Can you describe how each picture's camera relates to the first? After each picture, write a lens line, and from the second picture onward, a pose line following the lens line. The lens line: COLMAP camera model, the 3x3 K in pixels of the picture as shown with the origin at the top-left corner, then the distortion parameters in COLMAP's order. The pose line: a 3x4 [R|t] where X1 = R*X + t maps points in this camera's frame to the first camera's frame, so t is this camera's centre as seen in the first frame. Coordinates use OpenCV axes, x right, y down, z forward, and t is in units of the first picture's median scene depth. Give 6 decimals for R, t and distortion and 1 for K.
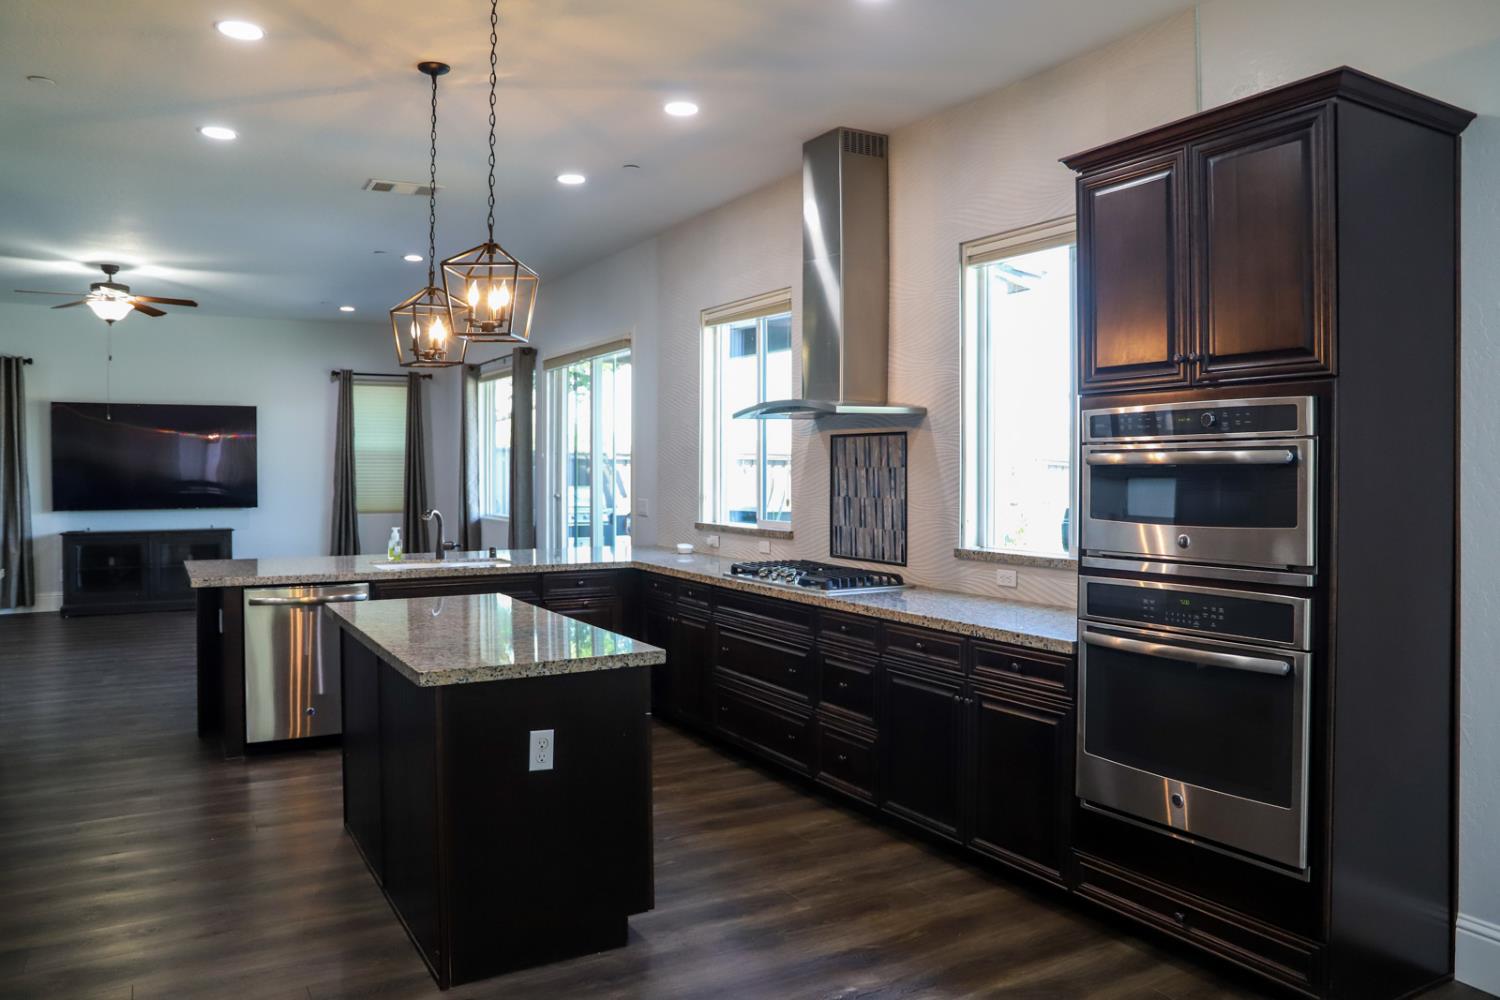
lens RADIAL K [[1073.4, 0, 753.7], [0, 1073.4, 496.6], [0, 0, 1]] dist [-0.013939, -0.005675]
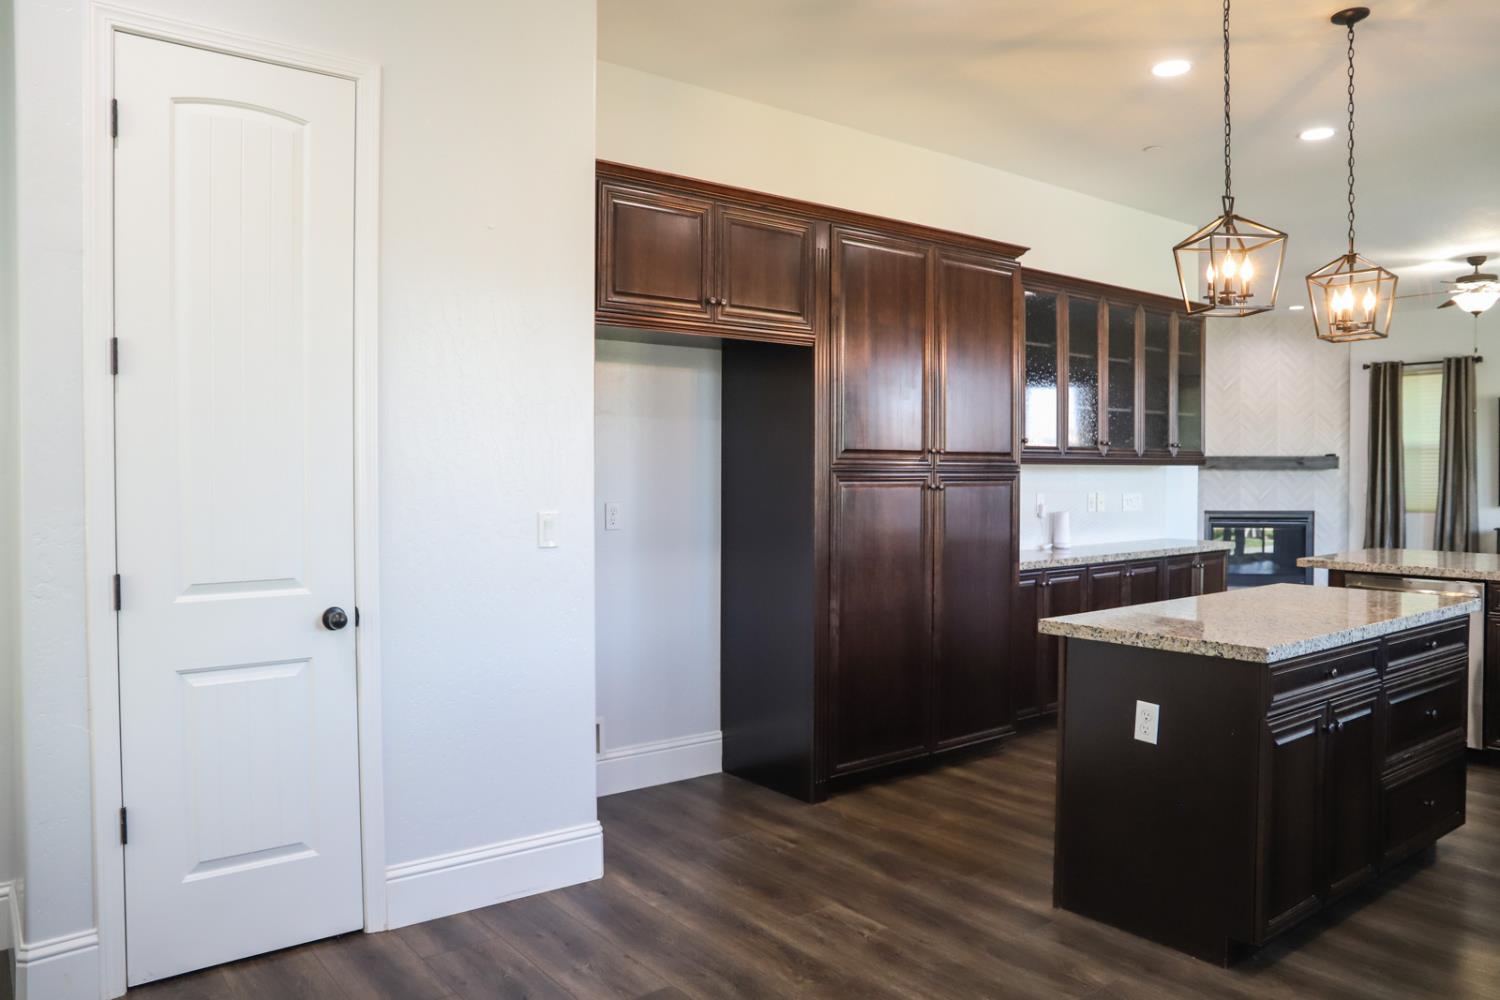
lens RADIAL K [[1073.4, 0, 752.1], [0, 1073.4, 496.9], [0, 0, 1]] dist [-0.013939, -0.005675]
pose [[0.174813, 0.024889, -0.984287, 0.524179], [-0.028661, 0.999385, 0.020180, 0.012411], [0.984184, 0.024683, 0.175419, 0.335512]]
